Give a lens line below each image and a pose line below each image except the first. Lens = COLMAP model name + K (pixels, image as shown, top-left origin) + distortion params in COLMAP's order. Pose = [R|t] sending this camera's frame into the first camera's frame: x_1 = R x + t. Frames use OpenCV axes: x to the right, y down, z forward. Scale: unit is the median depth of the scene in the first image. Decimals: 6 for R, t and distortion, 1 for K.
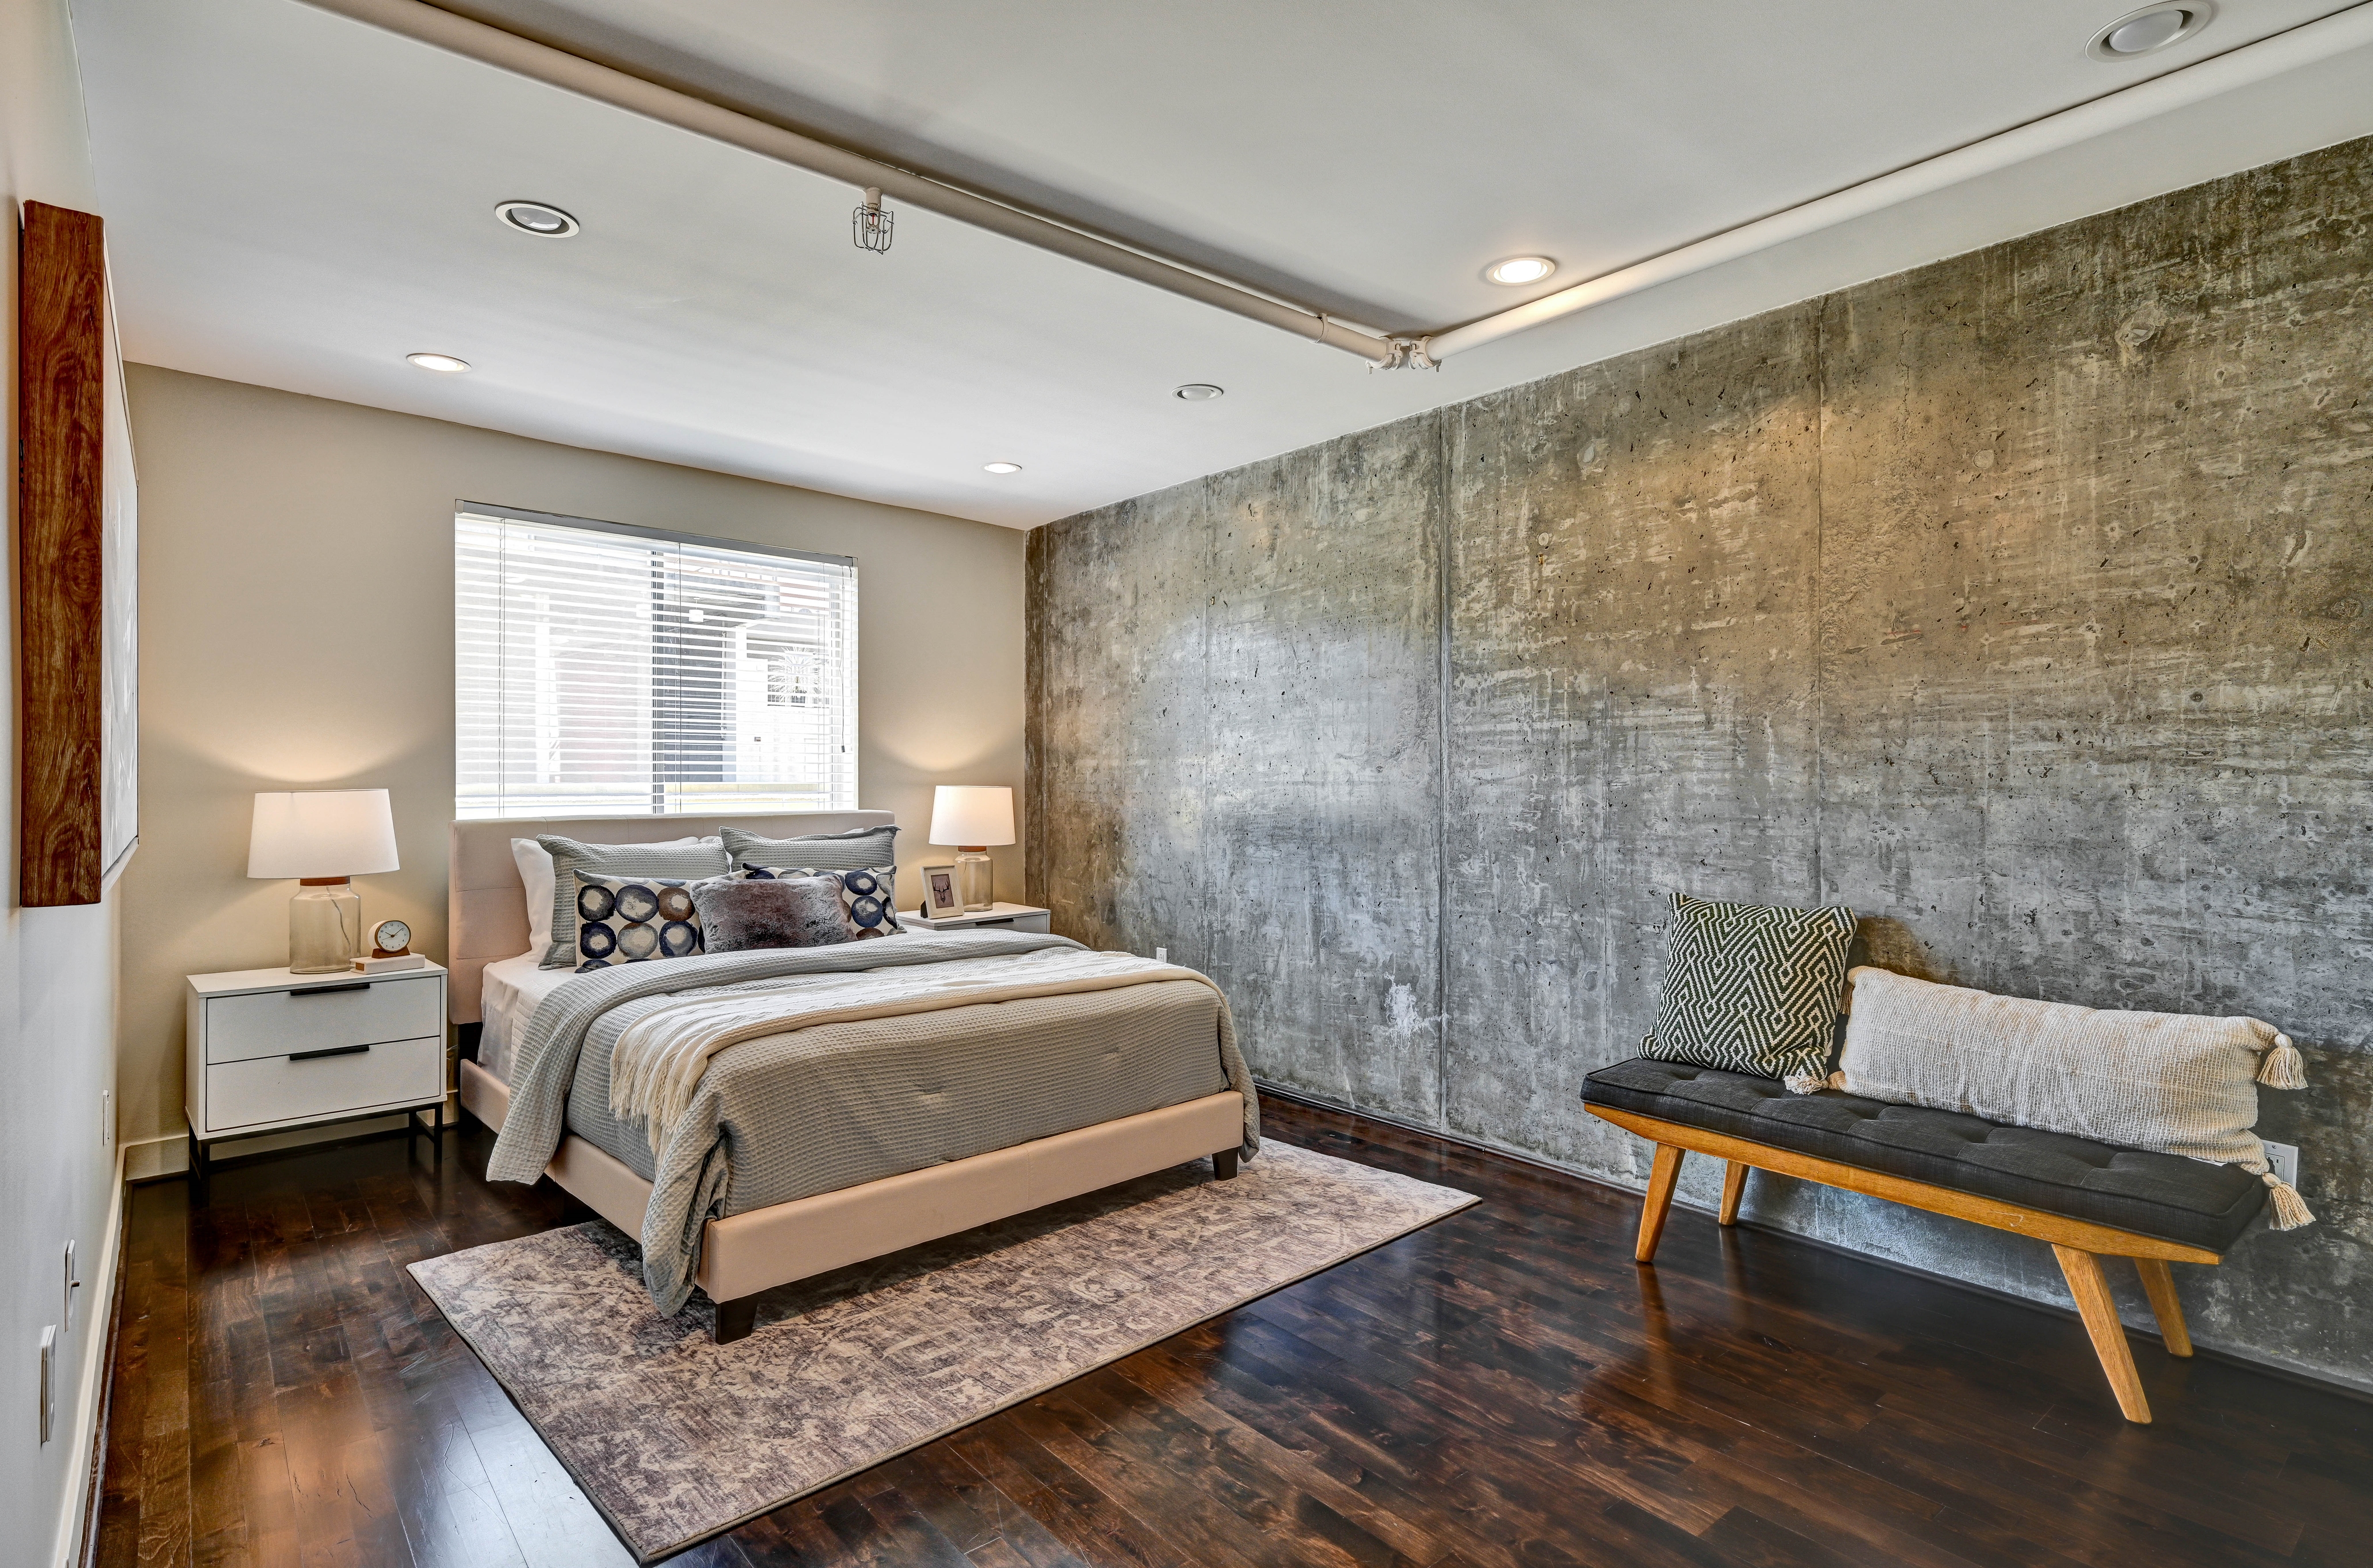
lens RADIAL K [[1188.1, 0, 1184.9], [0, 1188.1, 784.5], [0, 0, 1]] dist [0.003763, -0.000793]
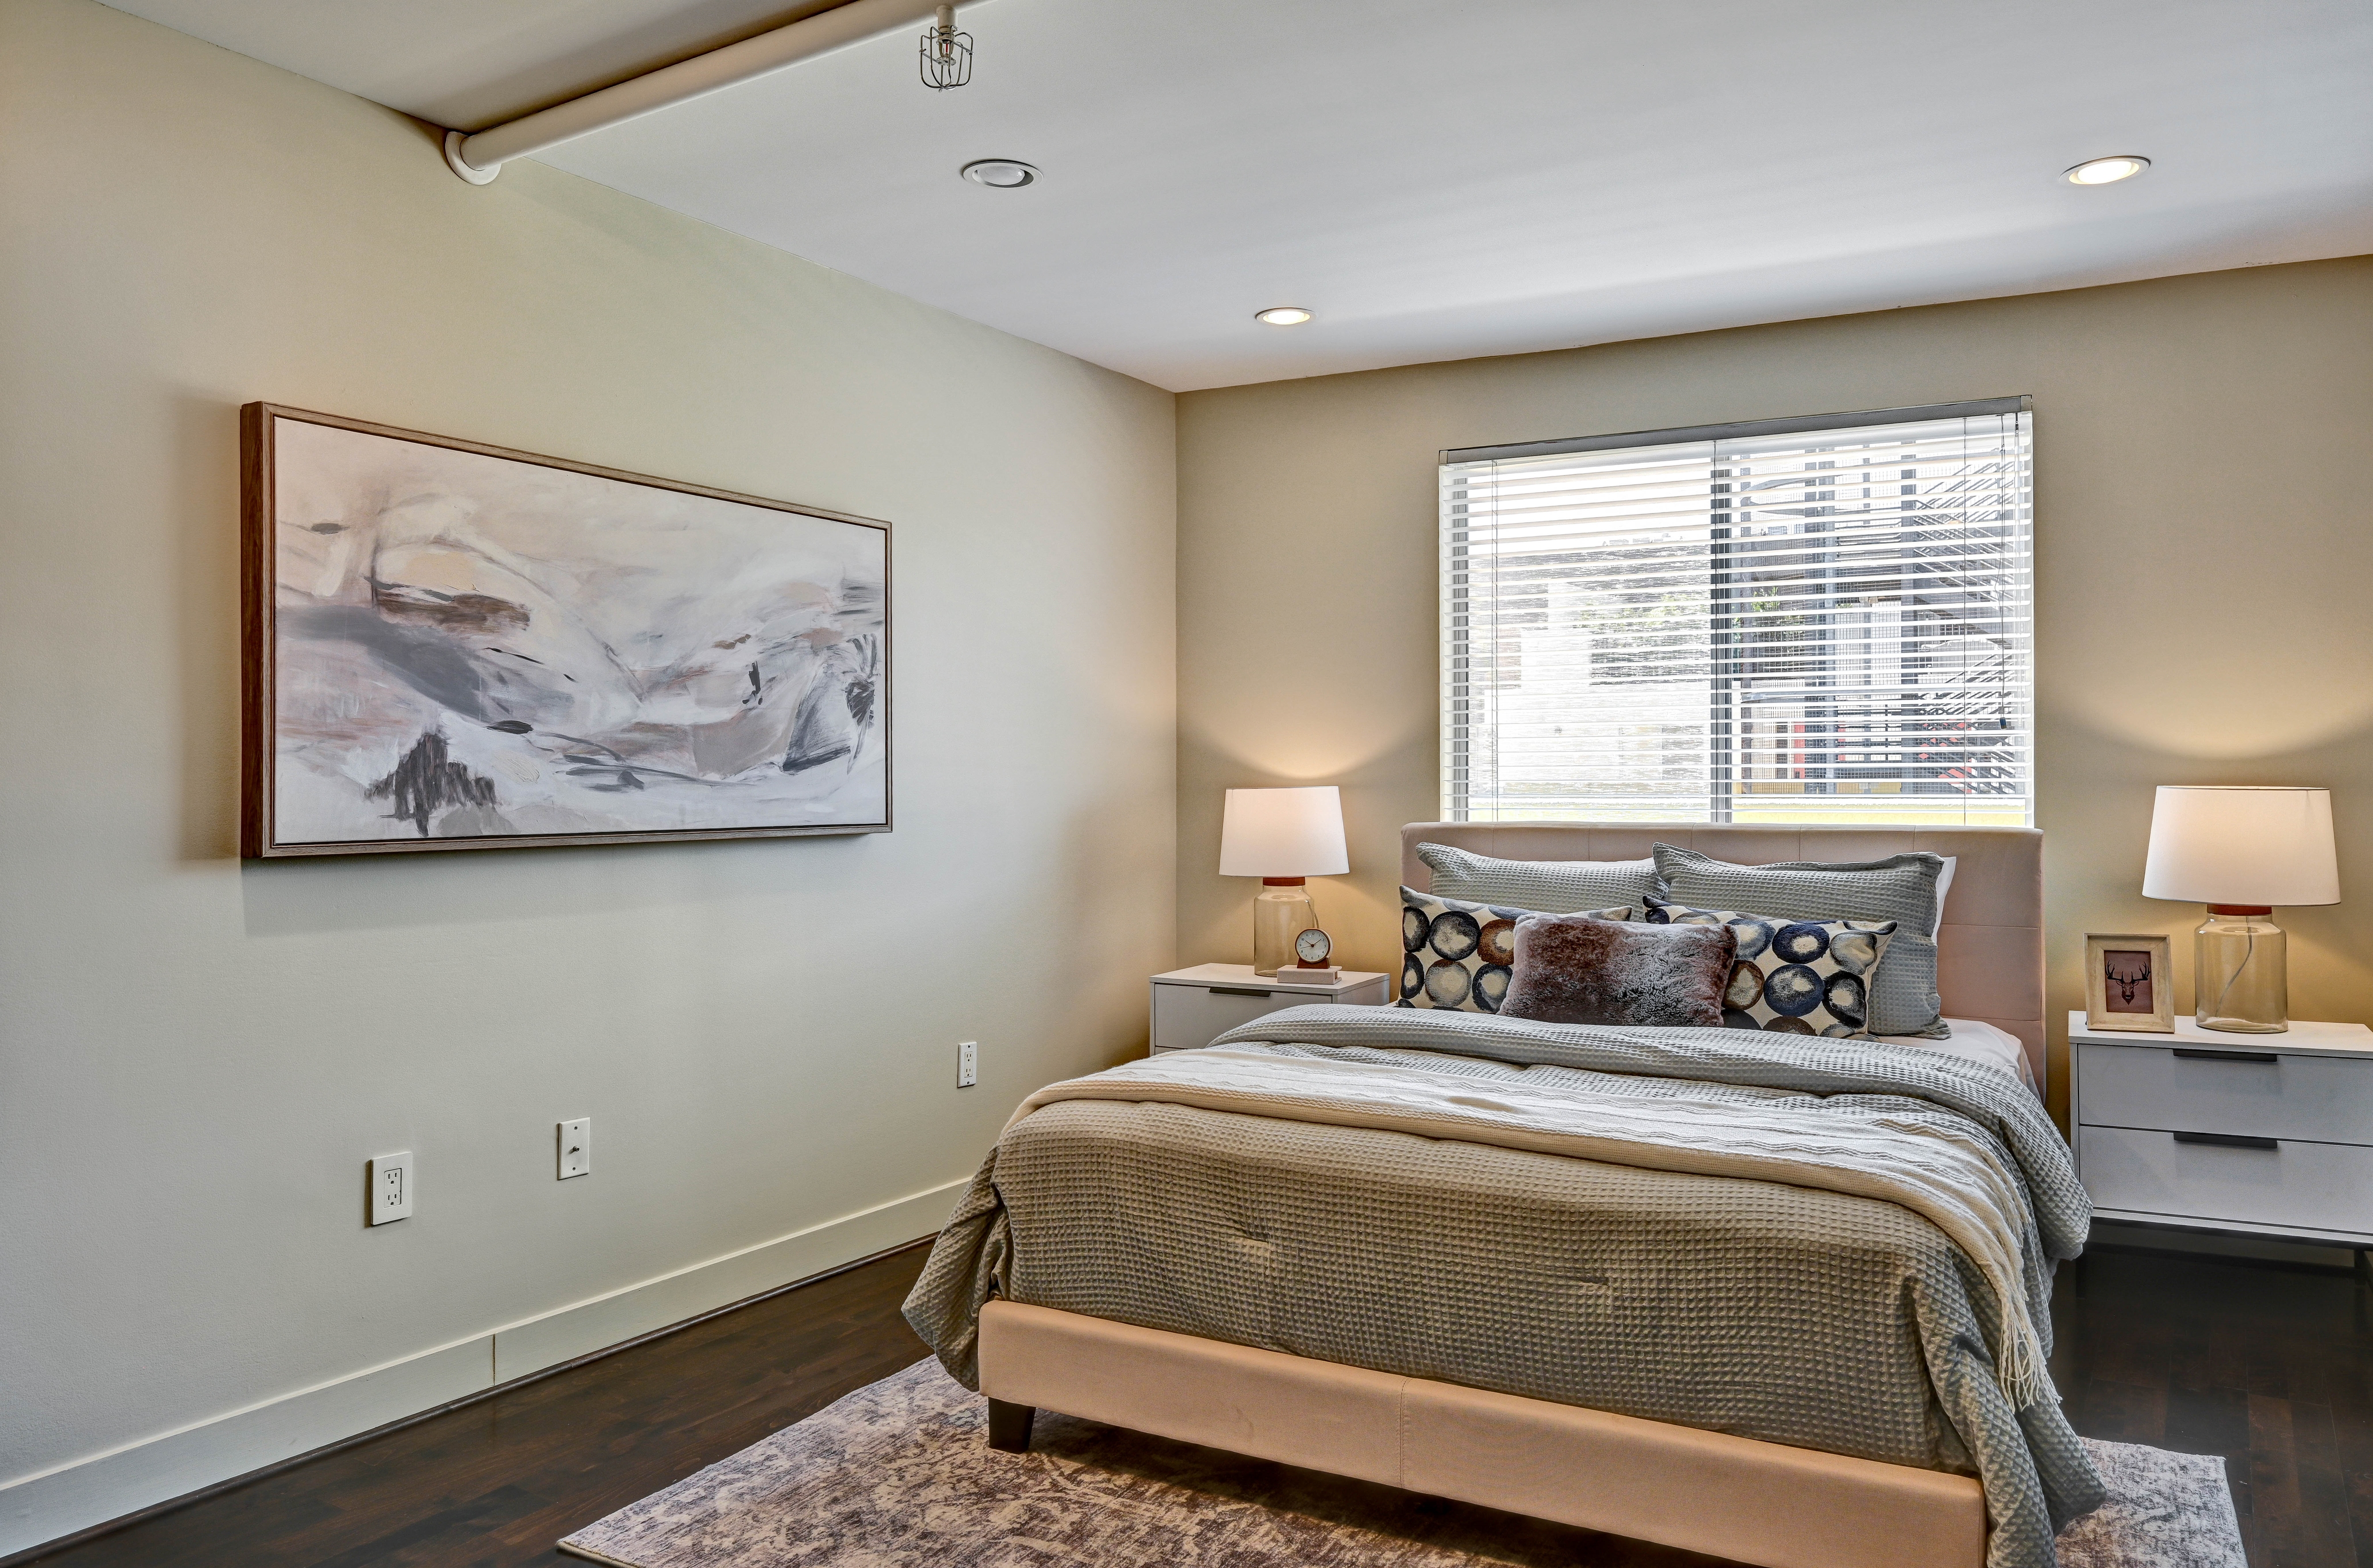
lens RADIAL K [[1616.7, 0, 1186.1], [0, 1616.7, 777.0], [0, 0, 1]] dist [-0.011578, 0.001036]
pose [[0.322398, -0.002997, -0.946599, 0.478861], [-0.003250, 0.999986, -0.004273, 0.002218], [0.946599, 0.004454, 0.322384, 0.499569]]
